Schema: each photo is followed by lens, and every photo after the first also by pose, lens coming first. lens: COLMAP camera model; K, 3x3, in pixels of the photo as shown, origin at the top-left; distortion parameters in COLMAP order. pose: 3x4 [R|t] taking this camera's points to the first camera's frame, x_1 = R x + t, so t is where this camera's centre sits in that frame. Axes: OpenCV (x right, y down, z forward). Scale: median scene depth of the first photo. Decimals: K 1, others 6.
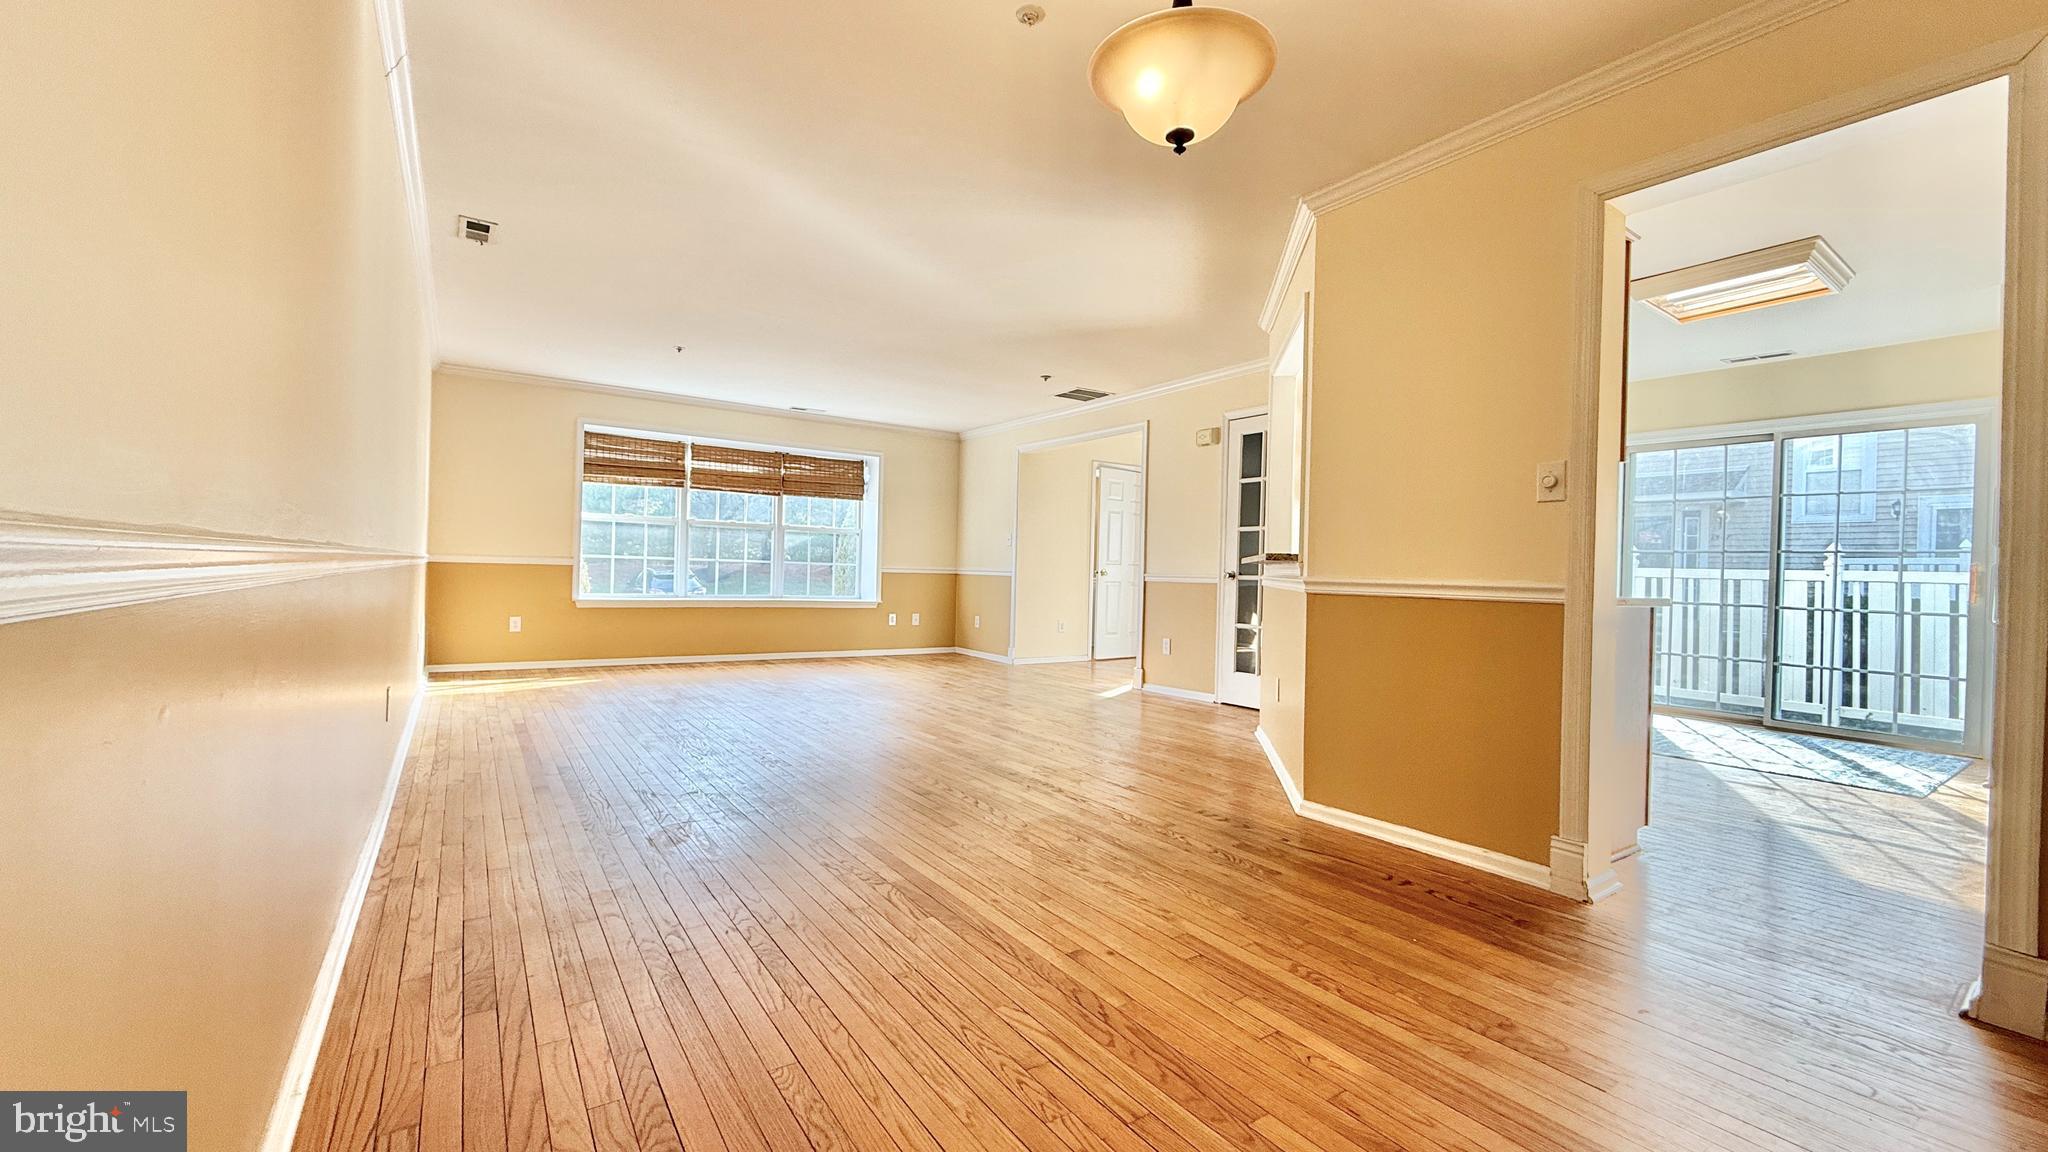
lens RADIAL K [[811.9, 0, 1014.4], [0, 811.9, 574.1], [0, 0, 1]] dist [-0.001171, 0.000719]
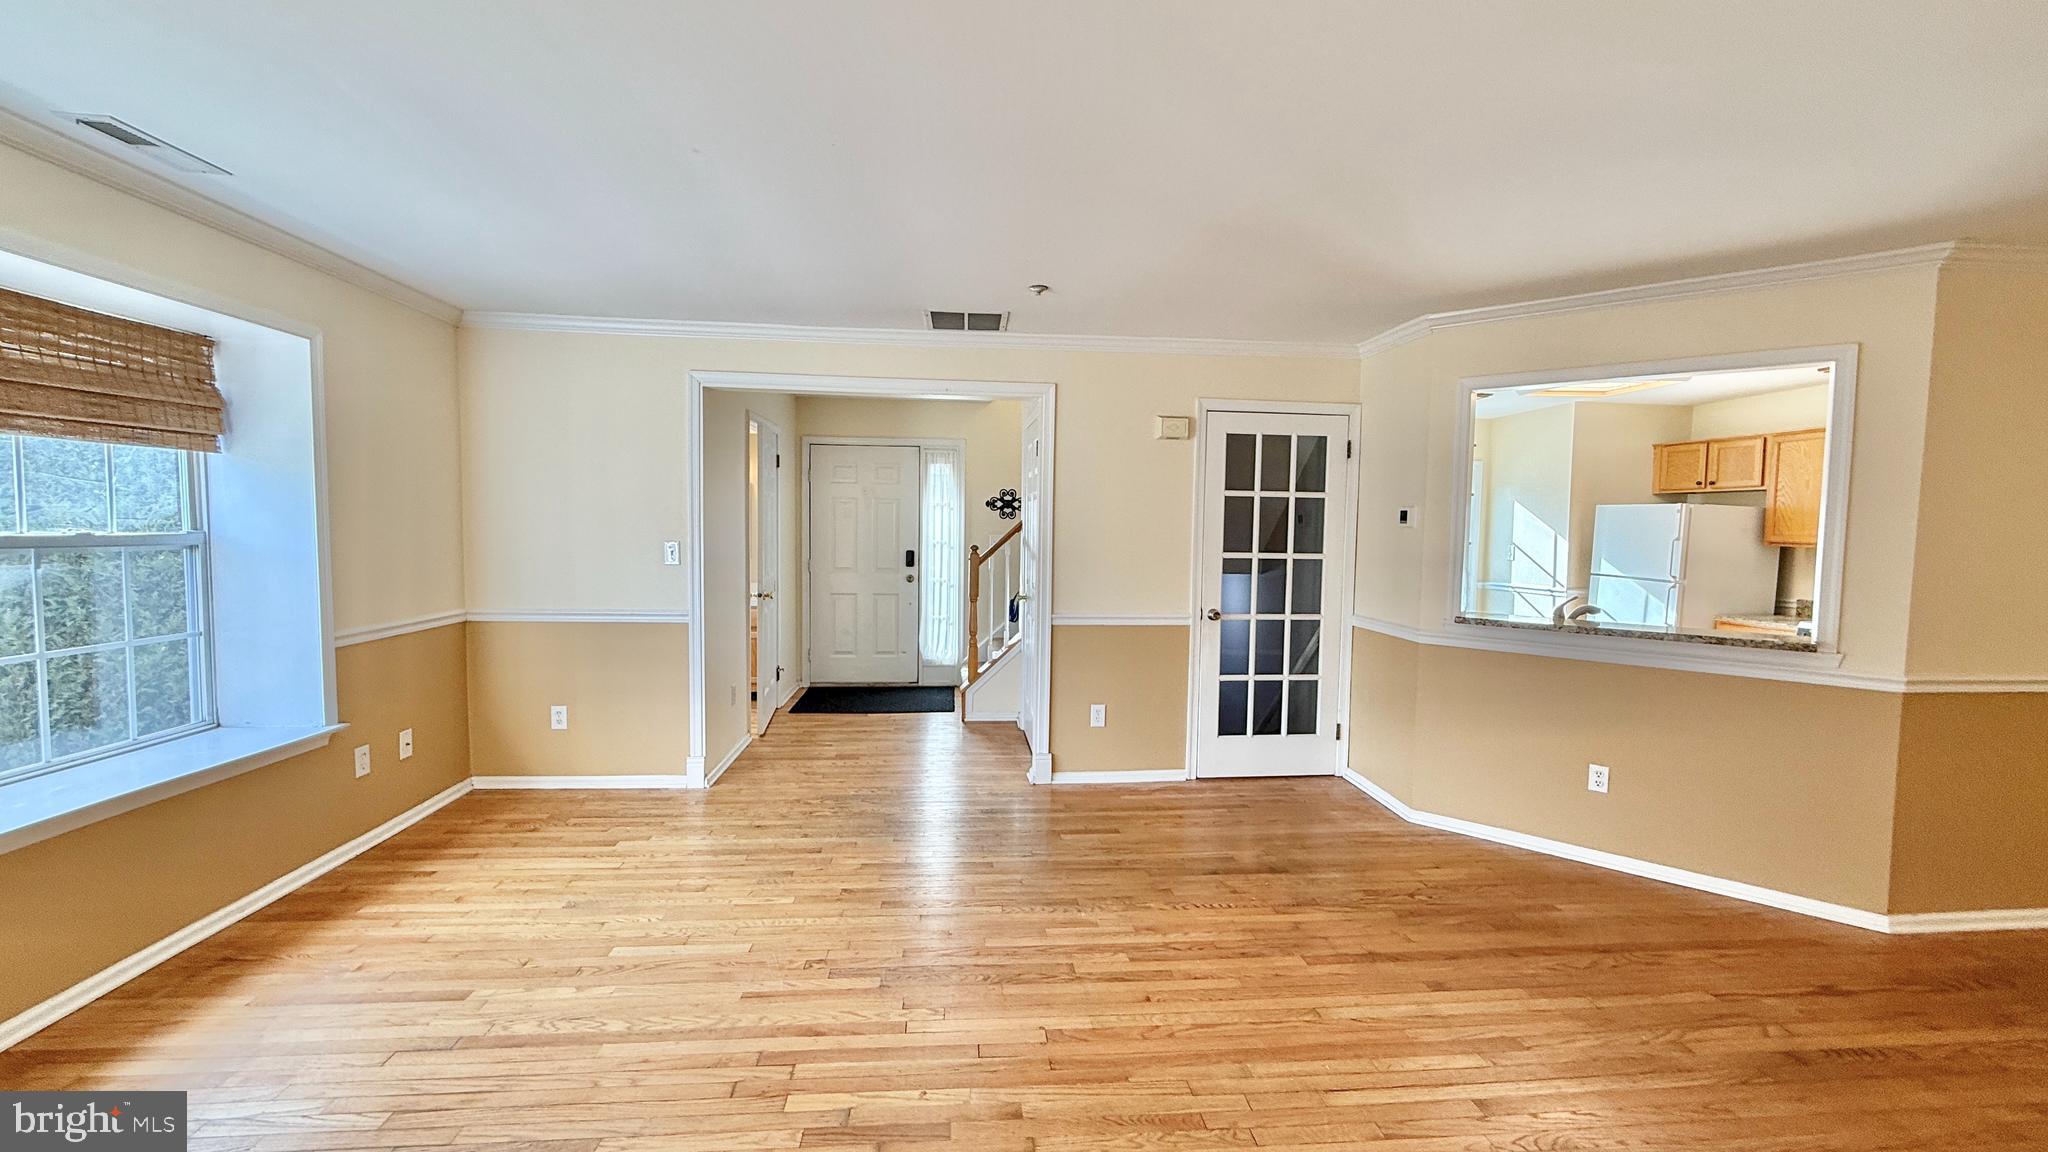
lens RADIAL K [[811.9, 0, 1019.4], [0, 811.9, 570.9], [0, 0, 1]] dist [-0.001171, 0.000719]
pose [[0.484667, -0.068785, 0.871990, -0.485096], [-0.000882, 0.996864, 0.079125, -0.099036], [-0.874698, -0.039118, 0.483087, 0.772896]]
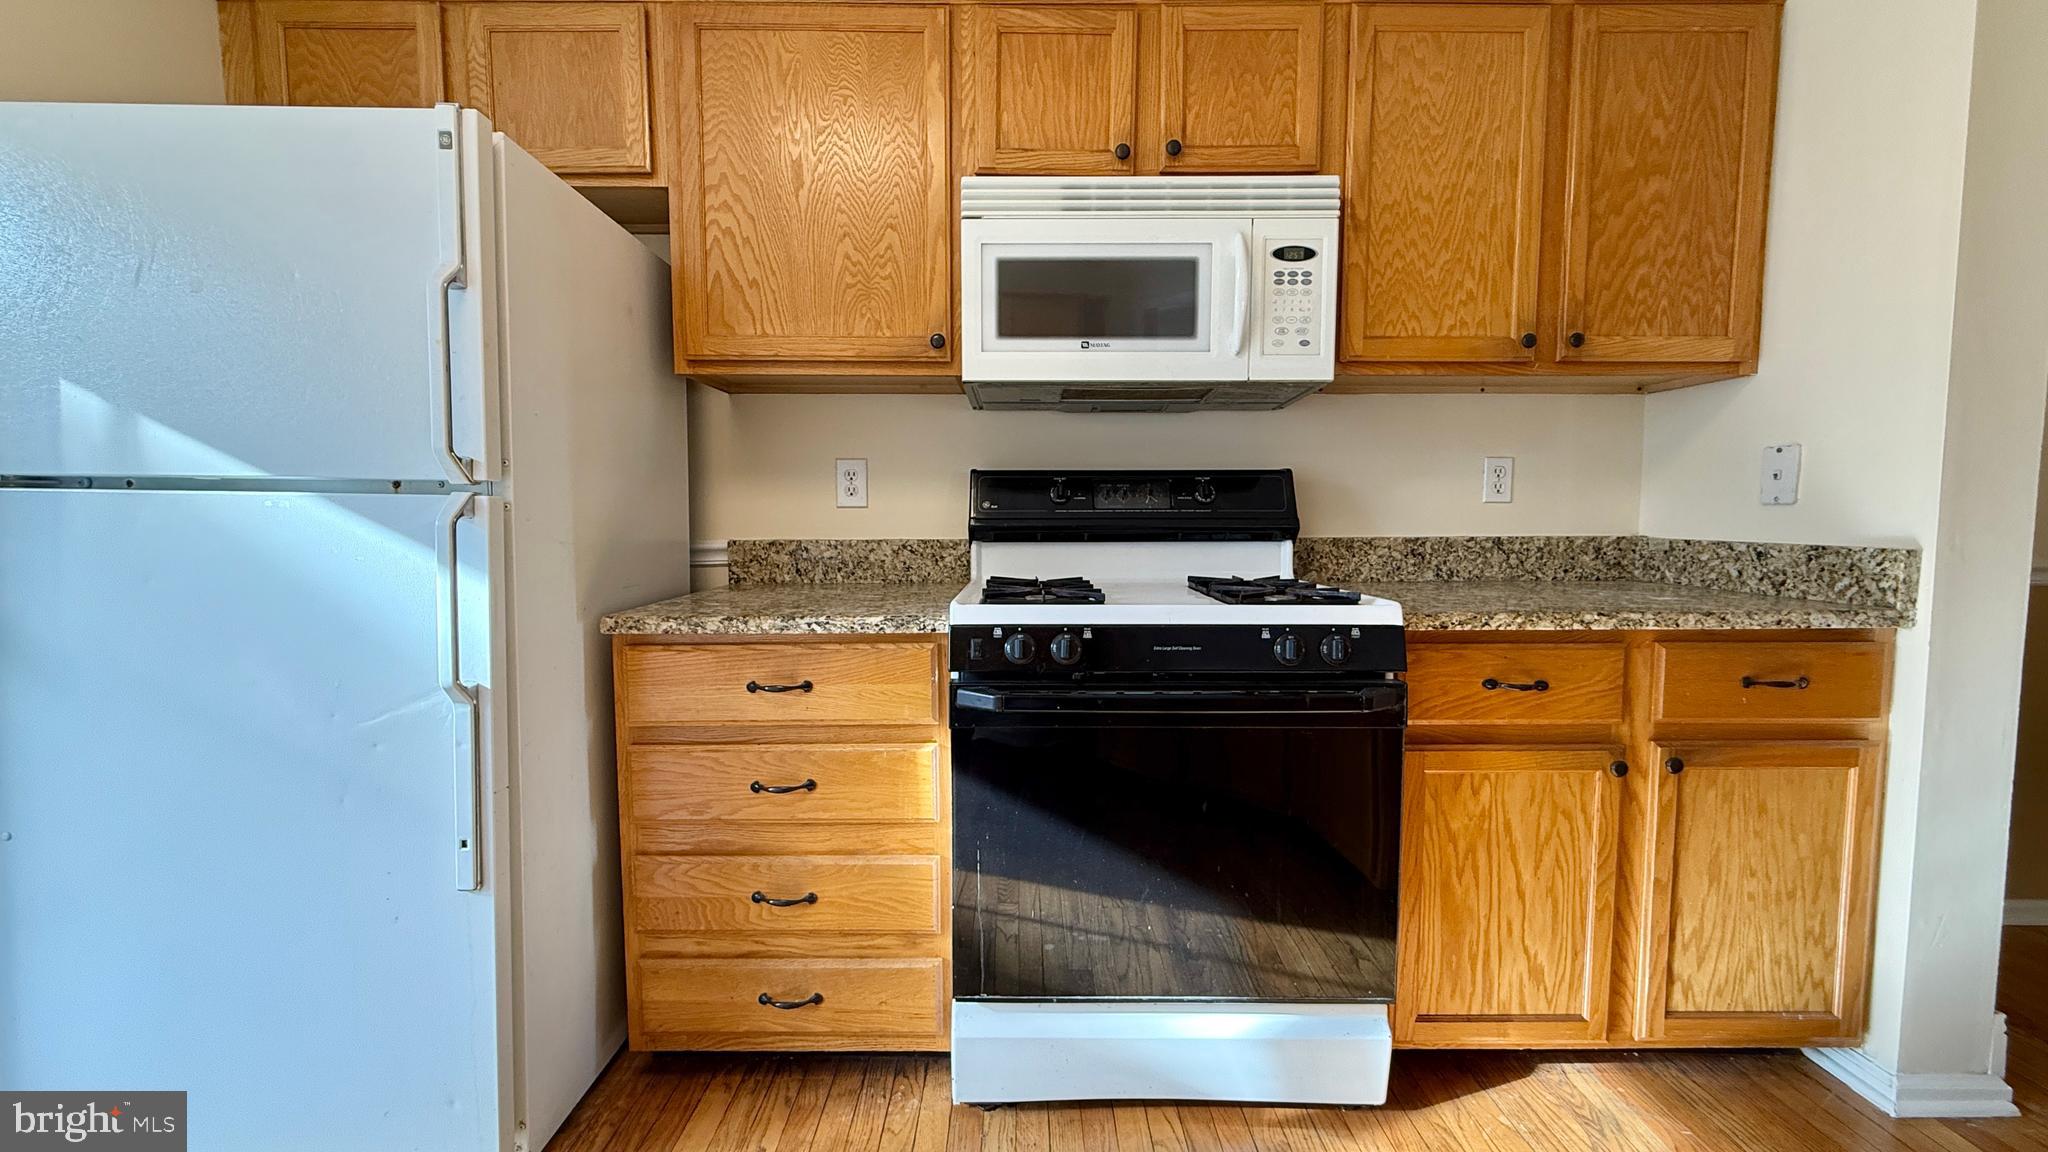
lens RADIAL K [[821.3, 0, 1030.9], [0, 821.3, 561.7], [0, 0, 1]] dist [0.003132, 0.000165]
pose [[-0.828536, -0.058908, 0.556829, 0.465126], [-0.020076, 0.996936, 0.075596, -0.012252], [-0.559576, 0.051455, -0.827180, 0.656903]]
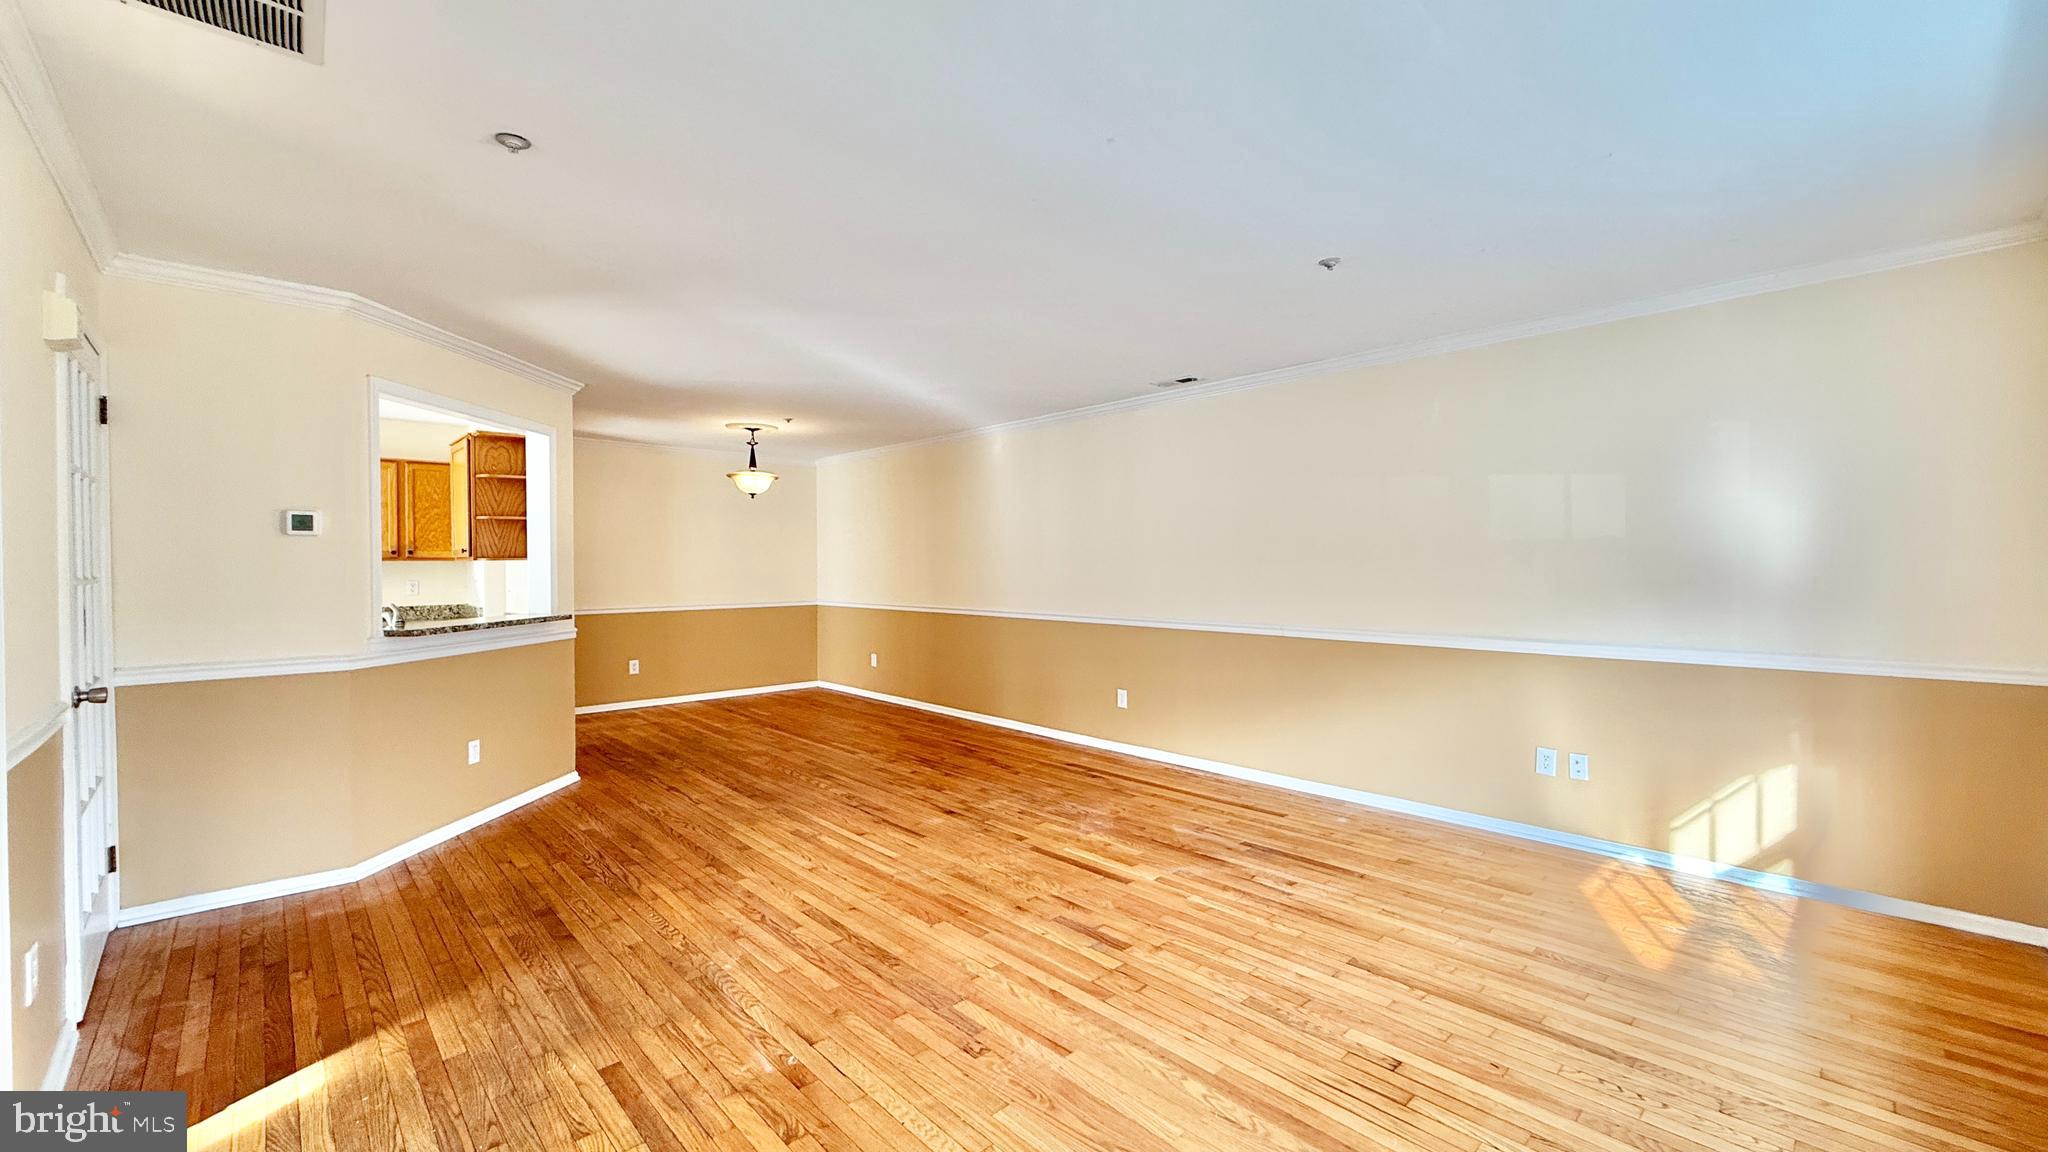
lens RADIAL K [[811.9, 0, 1019.0], [0, 811.9, 575.6], [0, 0, 1]] dist [-0.001171, 0.000719]
pose [[-0.988469, -0.019104, -0.150213, -0.131683], [-0.021525, 0.999663, 0.014506, -0.073188], [0.149885, 0.017572, -0.988547, 1.434617]]
